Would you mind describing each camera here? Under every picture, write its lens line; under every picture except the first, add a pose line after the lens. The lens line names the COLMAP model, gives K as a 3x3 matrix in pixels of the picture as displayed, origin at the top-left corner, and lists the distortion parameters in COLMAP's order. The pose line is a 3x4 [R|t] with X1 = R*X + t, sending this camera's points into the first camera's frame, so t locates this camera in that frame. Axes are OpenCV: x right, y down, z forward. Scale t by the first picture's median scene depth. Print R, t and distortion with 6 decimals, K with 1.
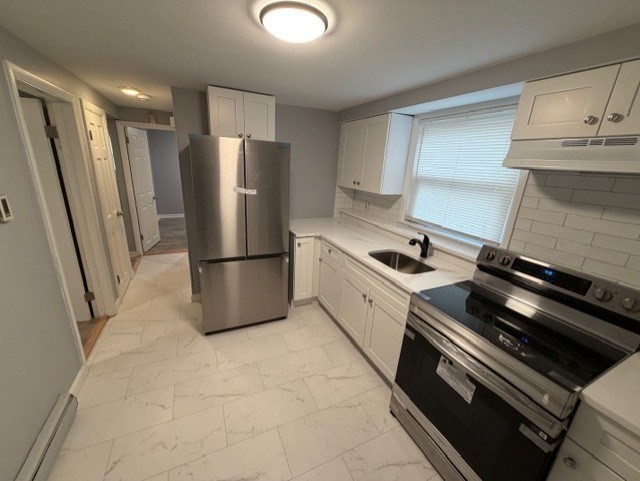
lens RADIAL K [[256.1, 0, 317.7], [0, 256.1, 239.0], [0, 0, 1]] dist [-0.000175, -0.000102]
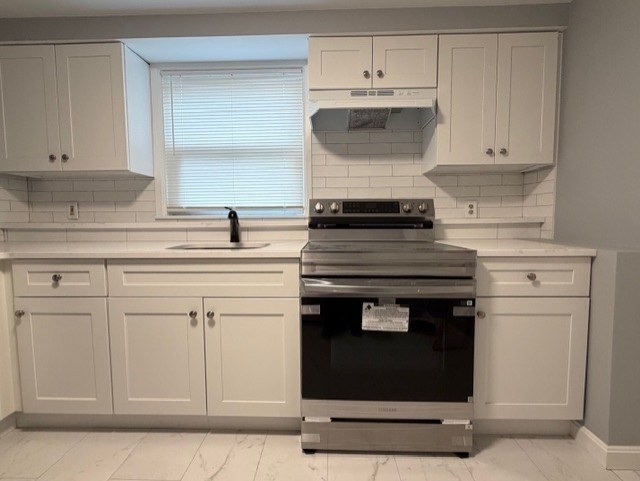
lens RADIAL K [[321.7, 0, 320.0], [0, 321.7, 240.5], [0, 0, 1]] dist [-0.001213, -0.000007]
pose [[0.450482, -0.120278, 0.884646, -0.262402], [0.287658, 0.957595, -0.016285, 0.136342], [-0.845174, 0.261812, 0.465978, 0.334304]]
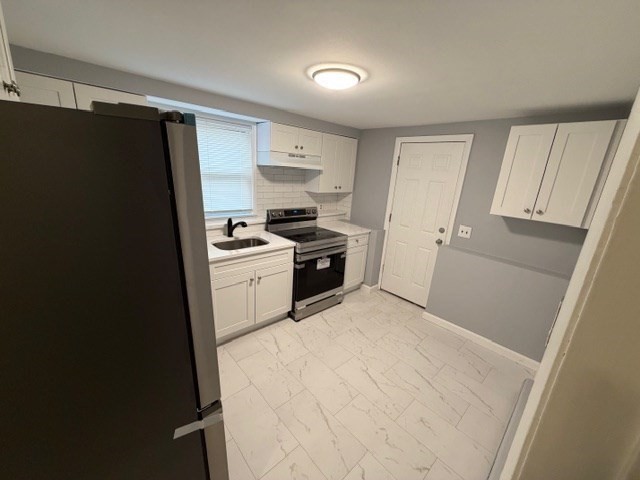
lens RADIAL K [[255.4, 0, 320.0], [0, 255.4, 240.0], [0, 0, 1]] dist [-0.001553, -0.000115]
pose [[-0.296782, -0.320792, 0.899452, -0.768532], [0.197300, 0.900967, 0.386433, -0.282250], [-0.934341, 0.292148, -0.204099, 0.776009]]
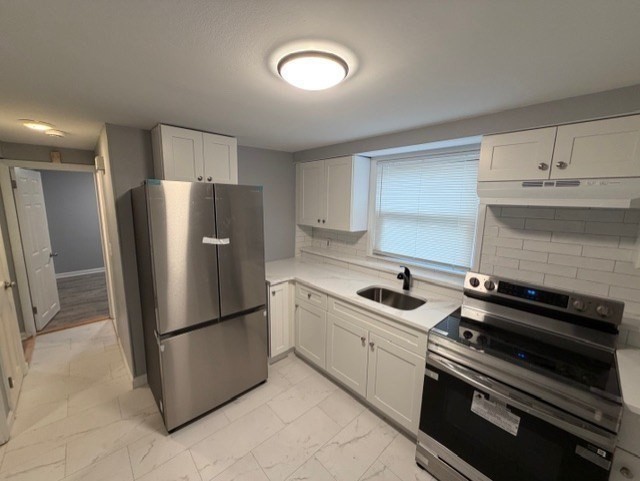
lens RADIAL K [[256.1, 0, 317.7], [0, 256.1, 239.0], [0, 0, 1]] dist [-0.000175, -0.000102]
pose [[0.952157, -0.084898, 0.293581, -0.195154], [0.121216, 0.986757, -0.107781, -0.056121], [-0.280543, 0.138211, 0.949838, 0.080333]]
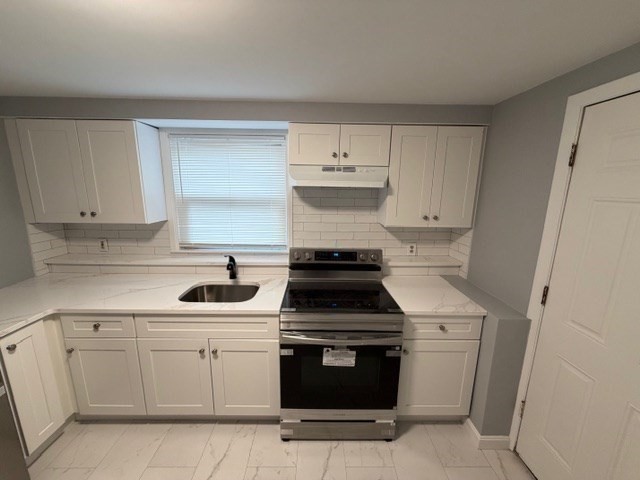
lens RADIAL K [[255.4, 0, 320.0], [0, 255.4, 240.0], [0, 0, 1]] dist [-0.001553, -0.000115]
pose [[0.410929, -0.226454, 0.883094, -0.244569], [0.269462, 0.955550, 0.119645, -0.087897], [-0.870935, 0.188795, 0.453684, 0.228686]]
